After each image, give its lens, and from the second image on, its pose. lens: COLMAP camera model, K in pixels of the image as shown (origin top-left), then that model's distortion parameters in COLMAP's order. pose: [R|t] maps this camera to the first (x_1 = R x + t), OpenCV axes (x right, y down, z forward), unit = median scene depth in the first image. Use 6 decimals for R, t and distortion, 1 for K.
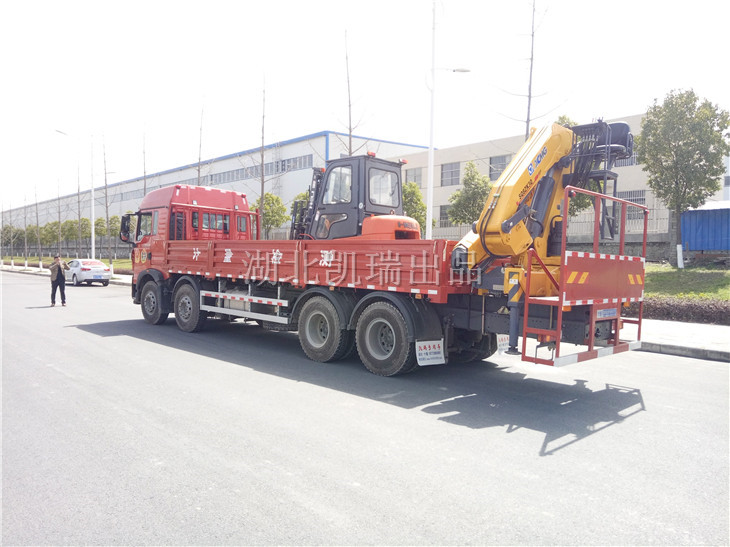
lens RADIAL K [[541.8, 0, 365.0], [0, 541.8, 273.5], [0, 0, 1]] dist [0.007960, -0.000411]
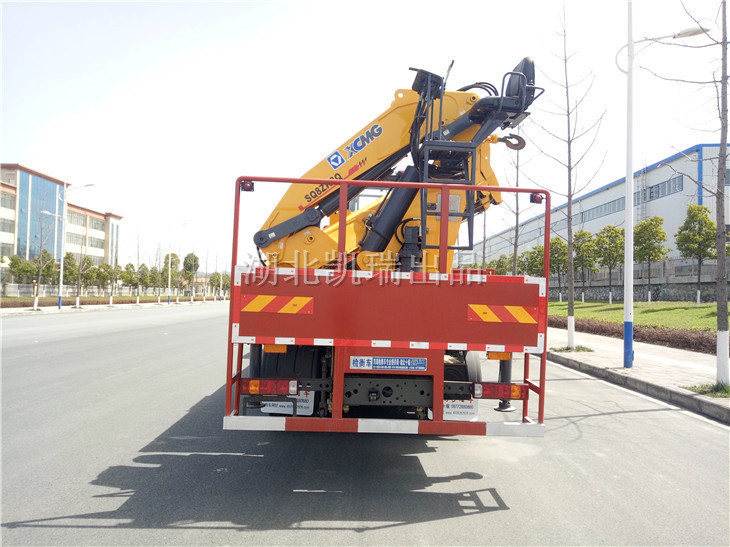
lens RADIAL K [[541.8, 0, 365.0], [0, 541.8, 273.5], [0, 0, 1]] dist [0.007960, -0.000411]
pose [[0.742406, -0.032570, -0.669158, 0.895548], [-0.020194, 0.997276, -0.070944, 0.014361], [0.669646, 0.066182, 0.739726, 0.535789]]
